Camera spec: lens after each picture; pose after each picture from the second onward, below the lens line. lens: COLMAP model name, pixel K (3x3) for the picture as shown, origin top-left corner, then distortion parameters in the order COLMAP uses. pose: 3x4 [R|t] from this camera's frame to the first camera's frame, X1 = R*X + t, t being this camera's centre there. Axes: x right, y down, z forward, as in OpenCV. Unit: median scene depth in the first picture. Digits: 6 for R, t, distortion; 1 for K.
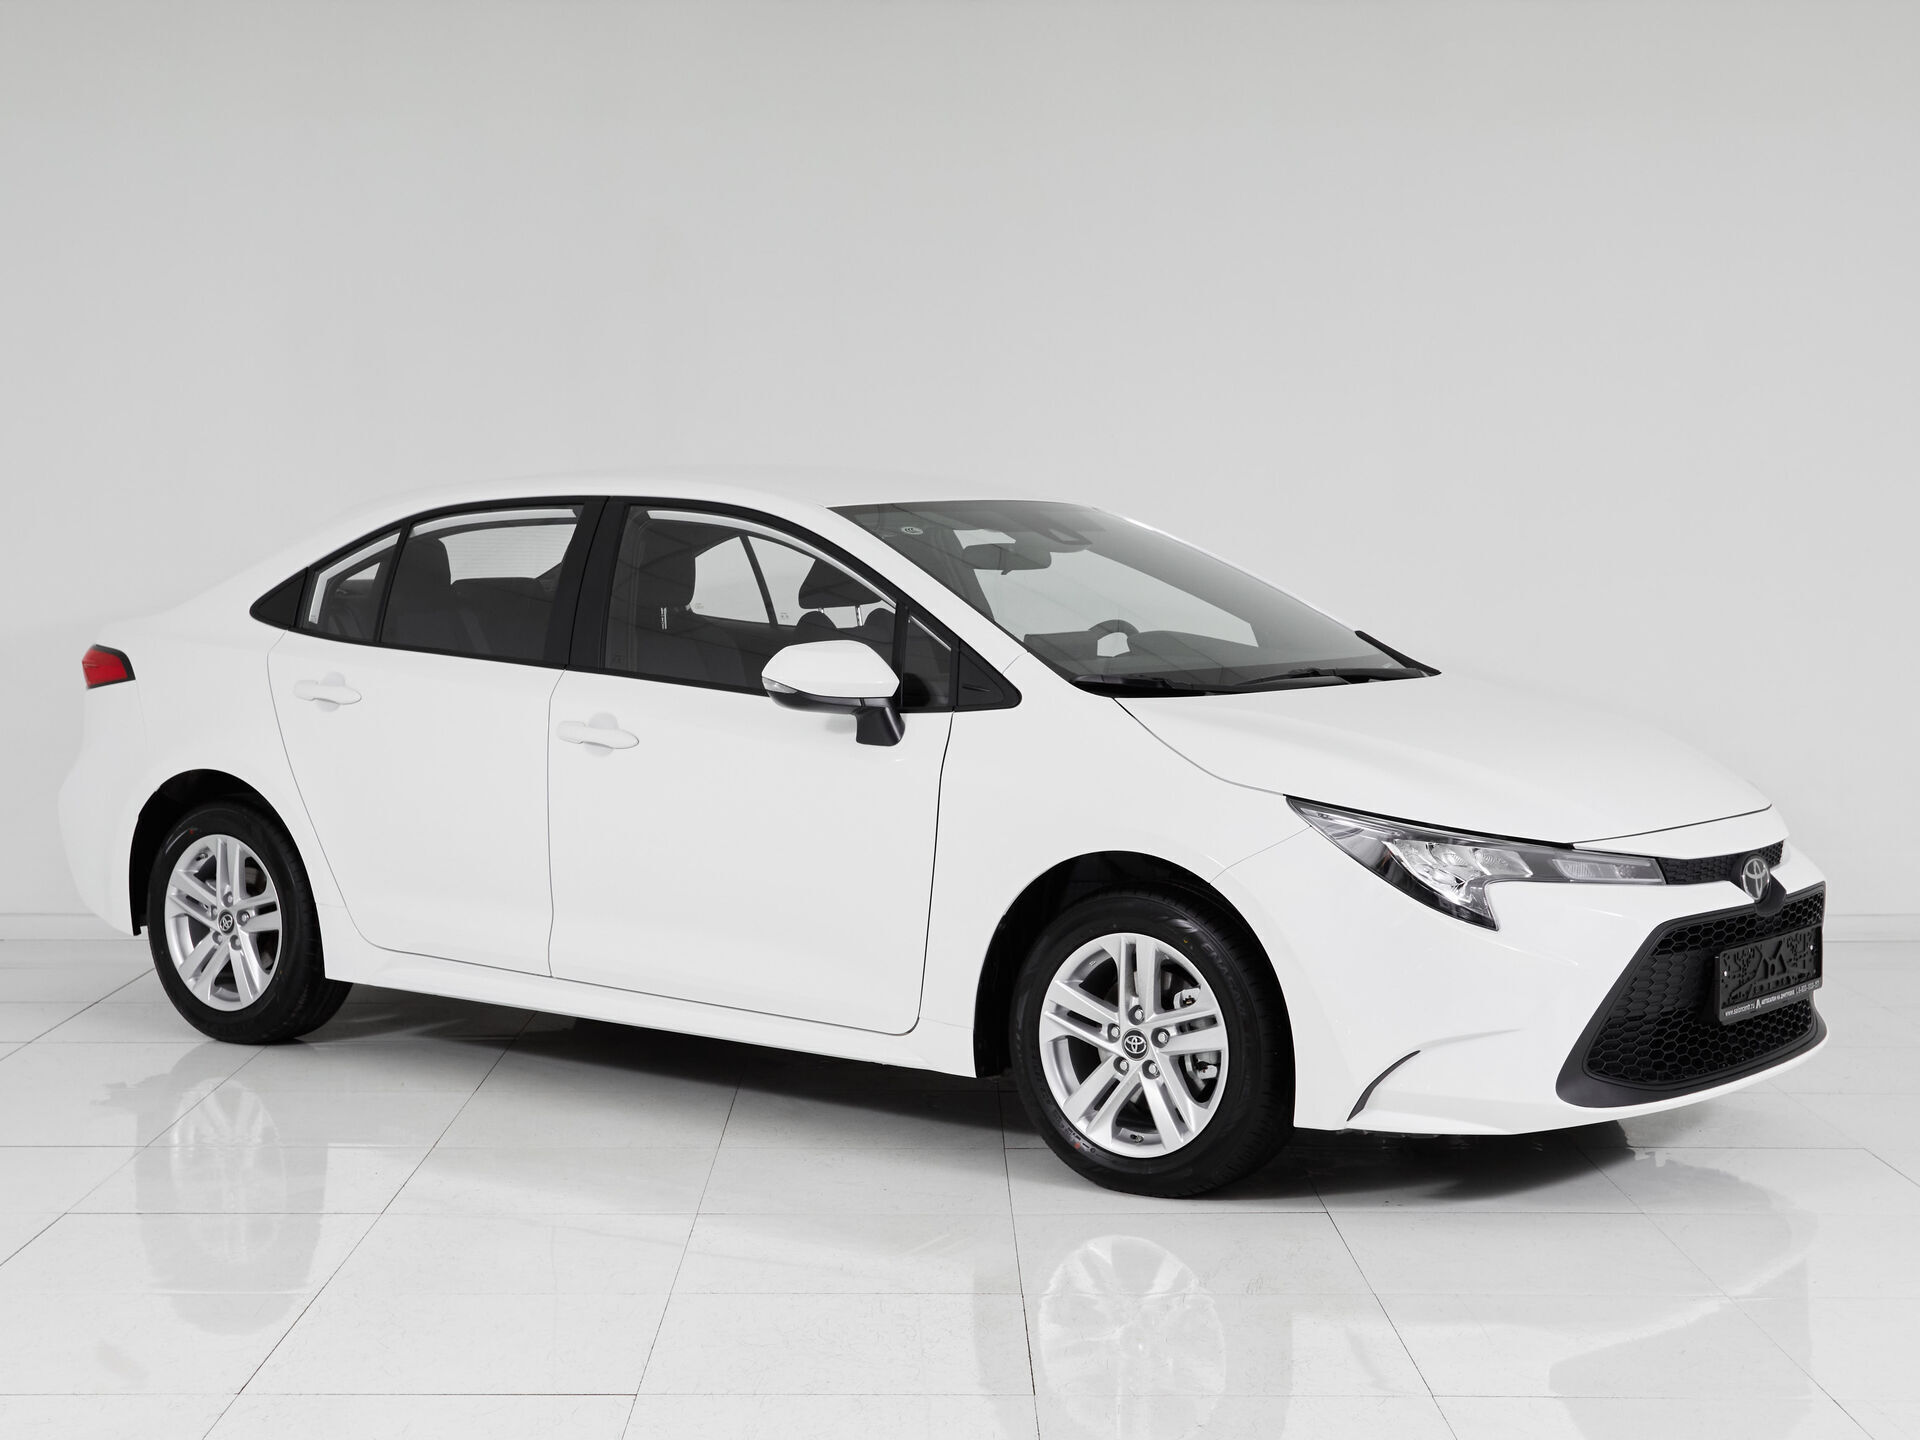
lens RADIAL K [[1742.7, 0, 960.0], [0, 1742.7, 720.0], [0, 0, 1]] dist [0.007646, 0.004179]
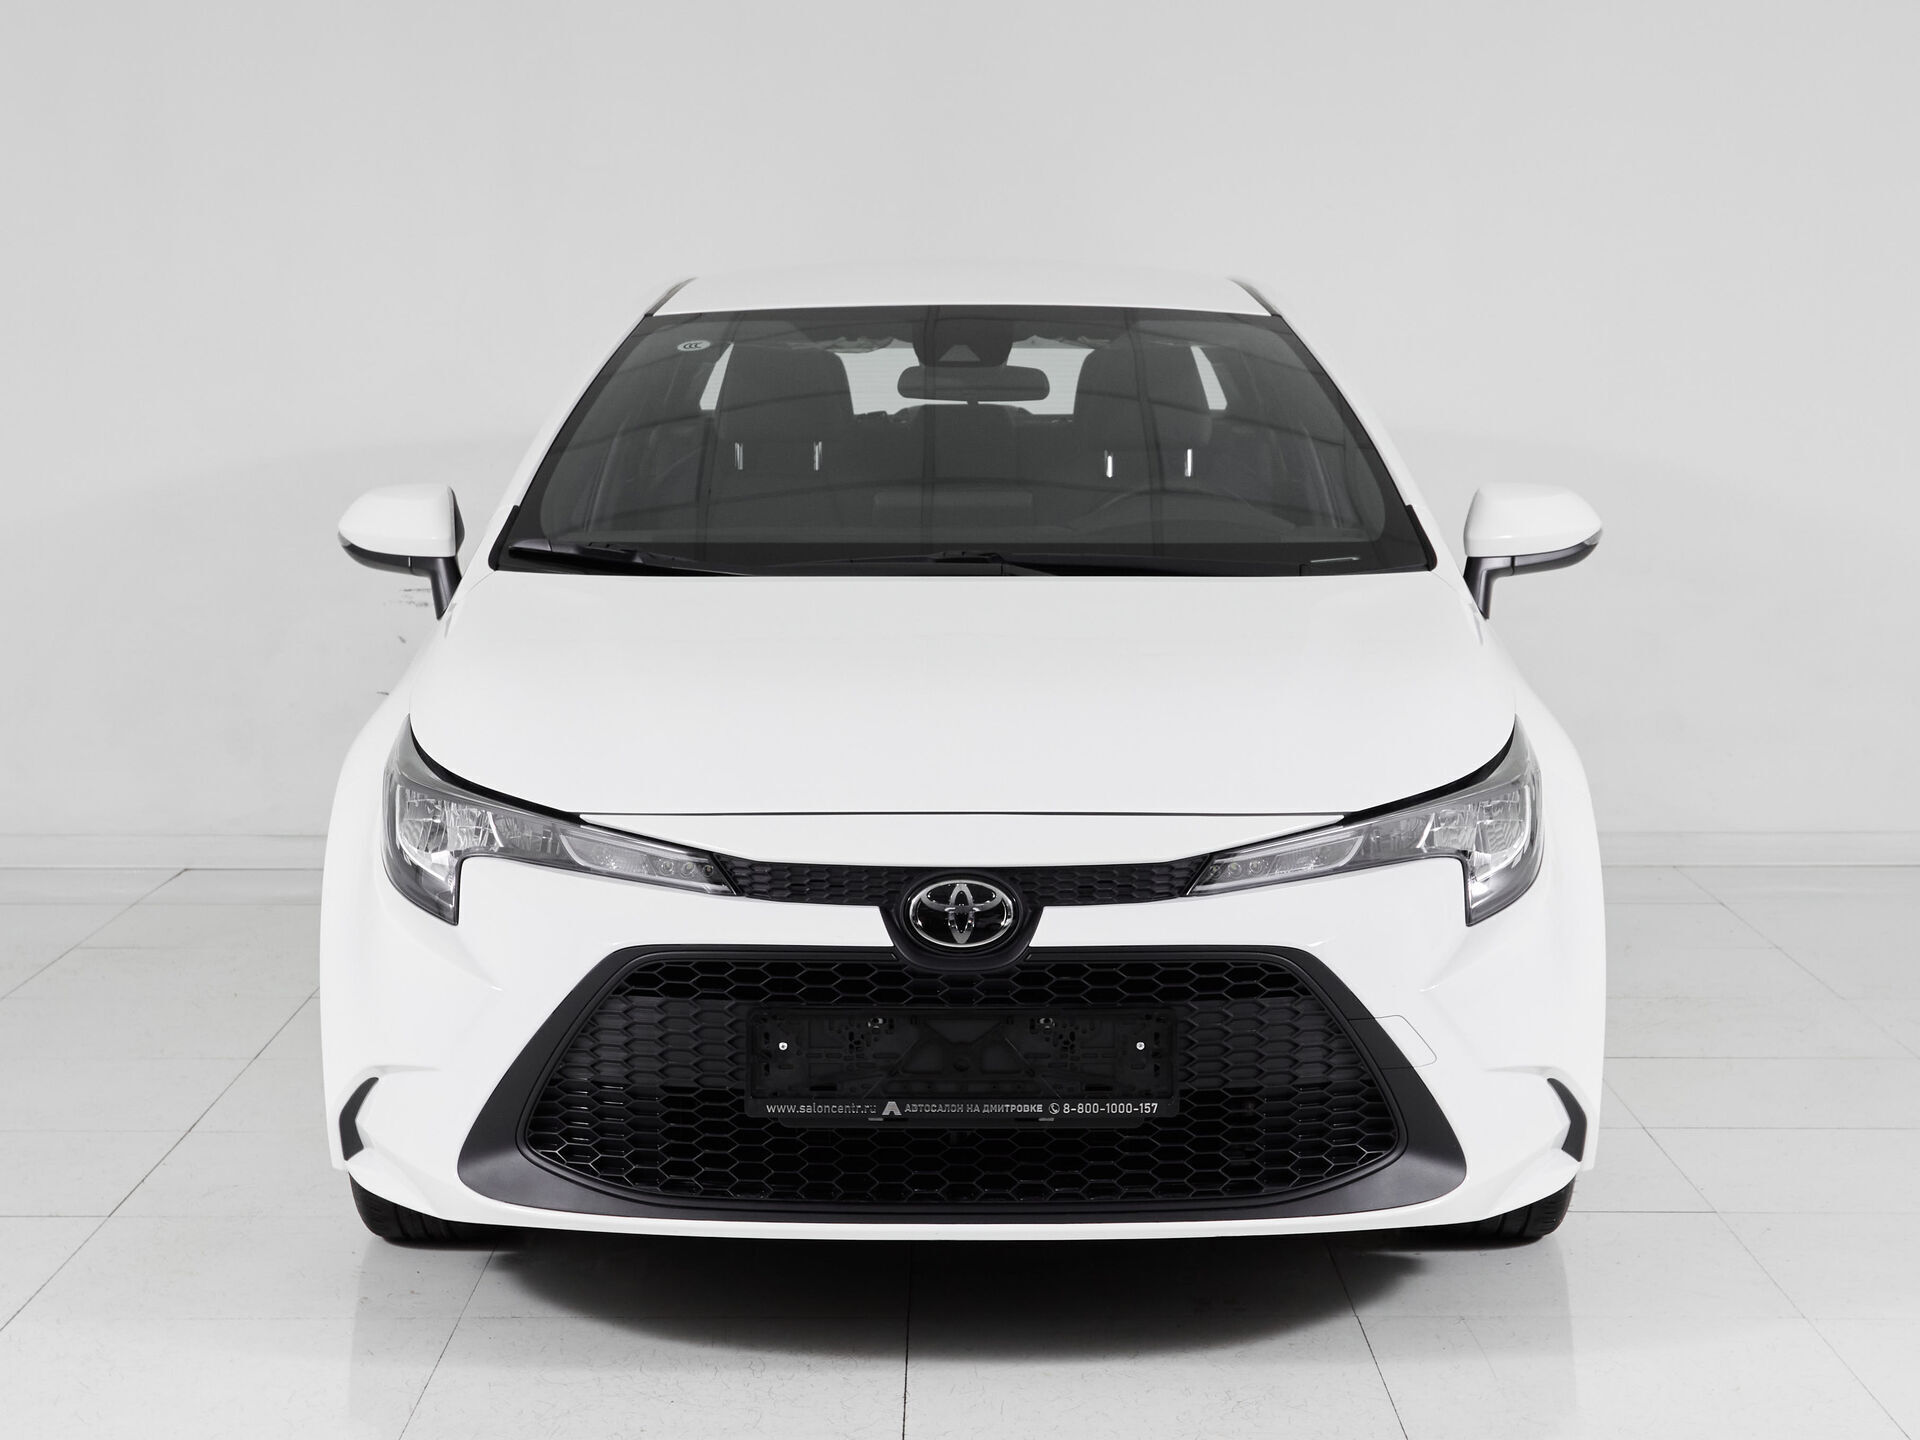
lens RADIAL K [[2156.4, 0, 960.0], [0, 2156.4, 720.0], [0, 0, 1]] dist [-0.104081, 0.001166]
pose [[0.863832, 0.088766, -0.495899, 0.872840], [-0.058641, 0.995380, 0.076024, -0.036422], [0.500356, -0.036592, 0.865046, 0.353362]]
